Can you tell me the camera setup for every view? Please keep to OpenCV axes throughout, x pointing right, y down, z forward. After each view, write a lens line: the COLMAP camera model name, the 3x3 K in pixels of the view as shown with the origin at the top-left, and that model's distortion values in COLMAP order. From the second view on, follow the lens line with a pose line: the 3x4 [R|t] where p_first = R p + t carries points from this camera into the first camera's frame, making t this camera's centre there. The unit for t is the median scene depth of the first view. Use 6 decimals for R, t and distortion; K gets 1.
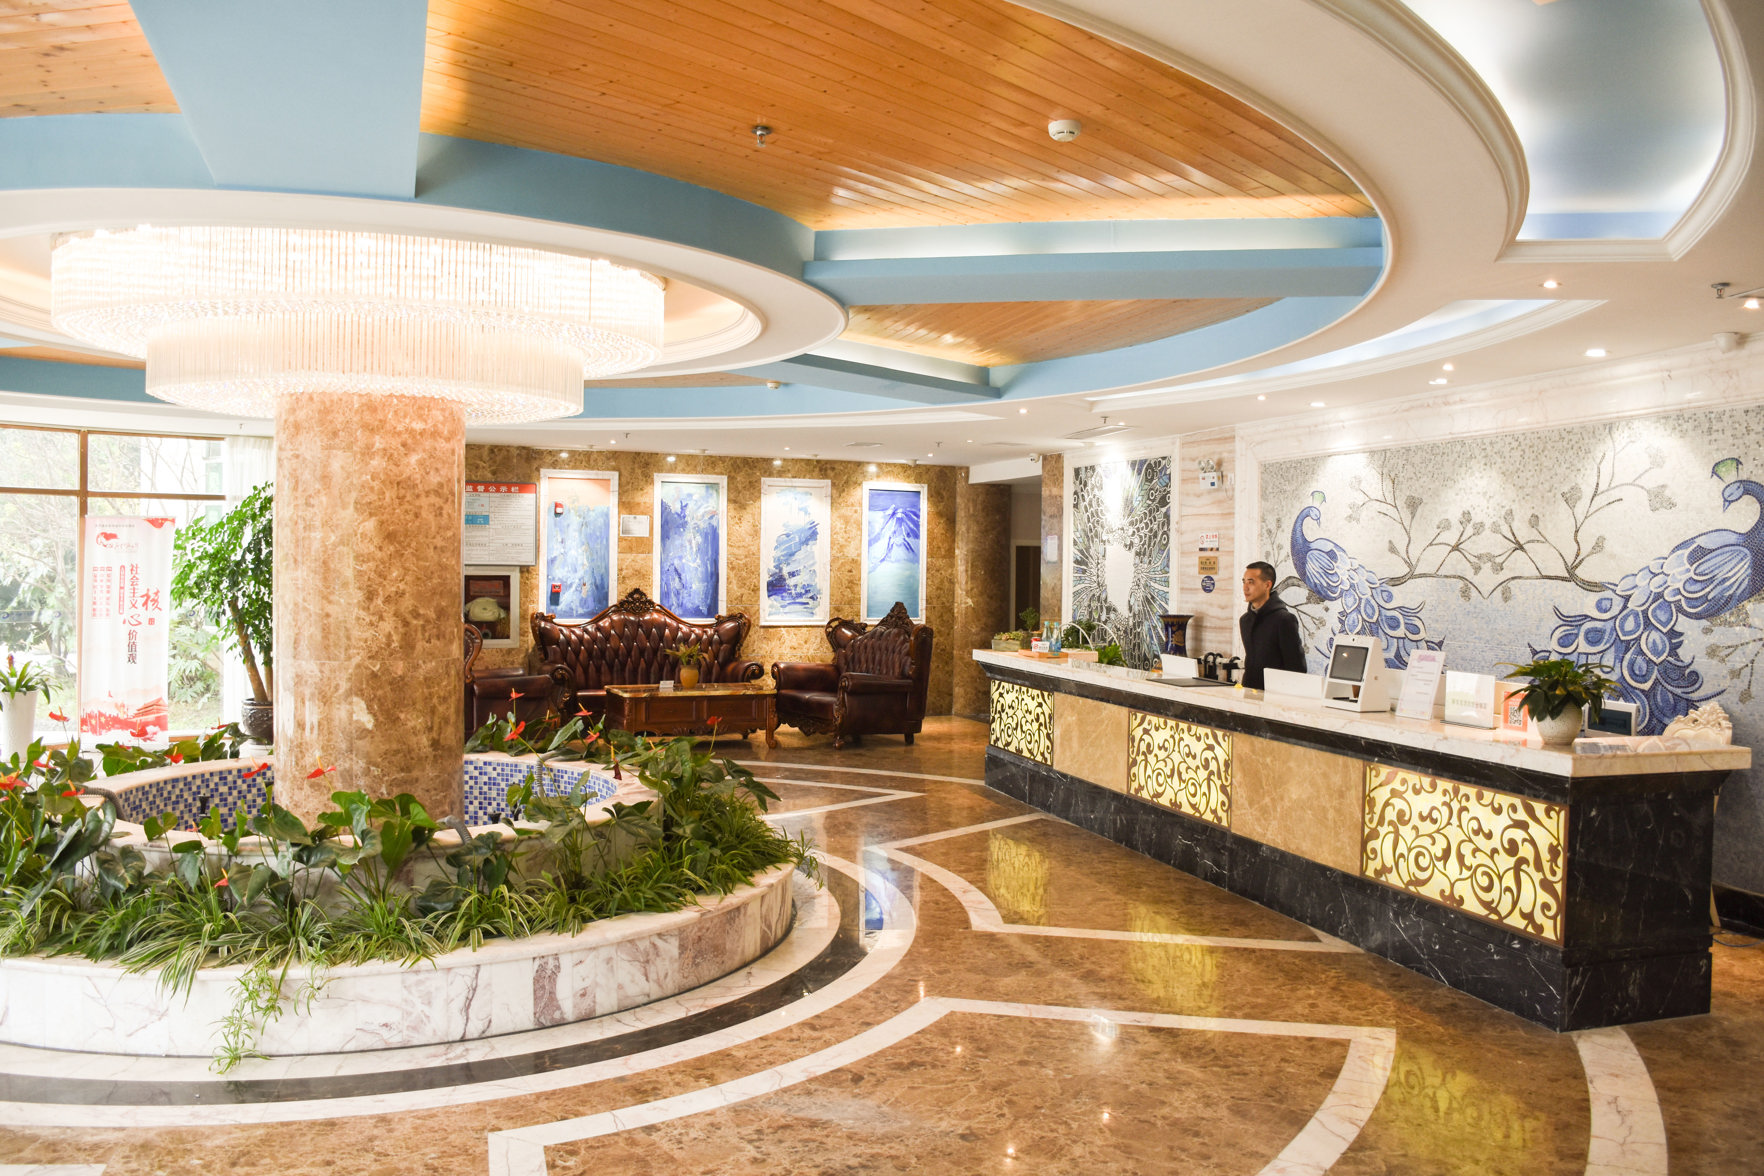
lens RADIAL K [[1523.2, 0, 882.0], [0, 1523.2, 588.0], [0, 0, 1]] dist [-0.162595, 0.173001]
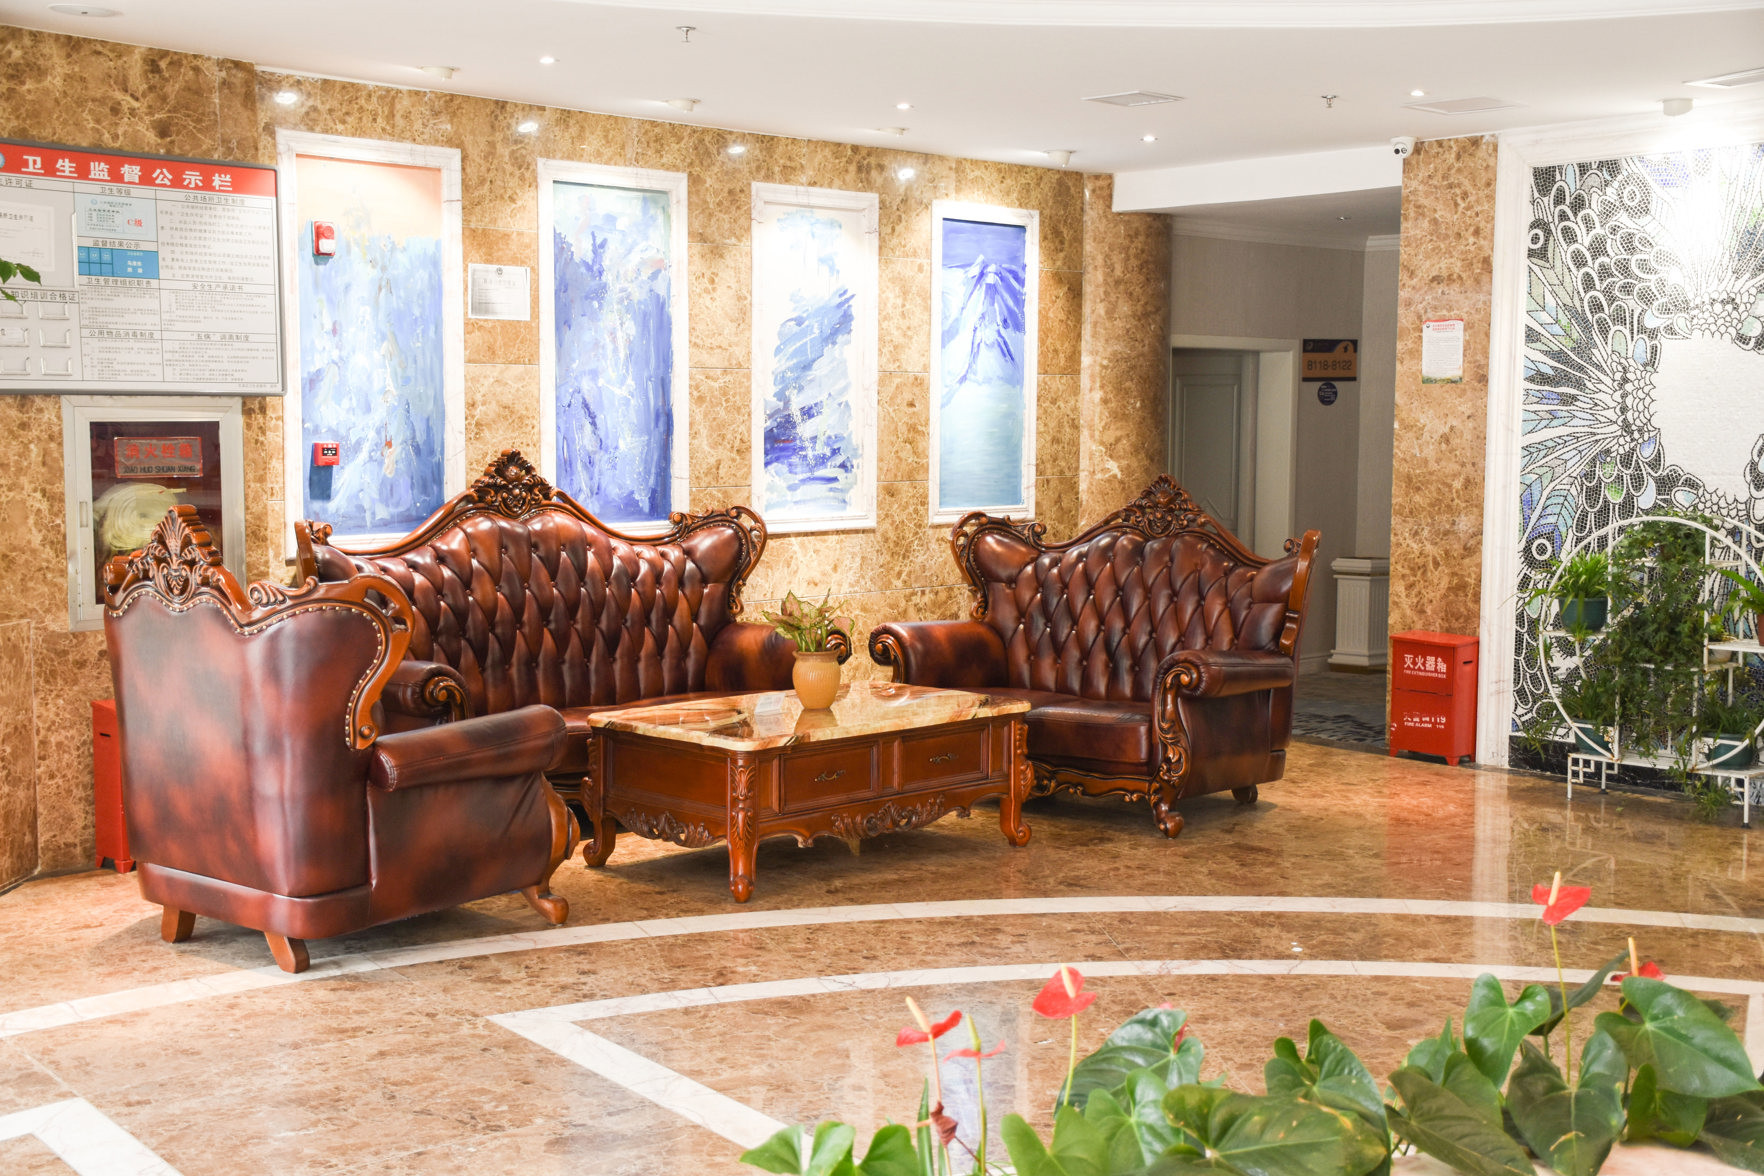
lens RADIAL K [[2304.4, 0, 882.0], [0, 2304.4, 588.0], [0, 0, 1]] dist [0.172169, 0.030826]
pose [[0.924588, -0.038075, 0.379061, -0.303631], [0.010406, 0.997146, 0.074777, -0.008531], [-0.380826, -0.065194, 0.922346, 0.402276]]
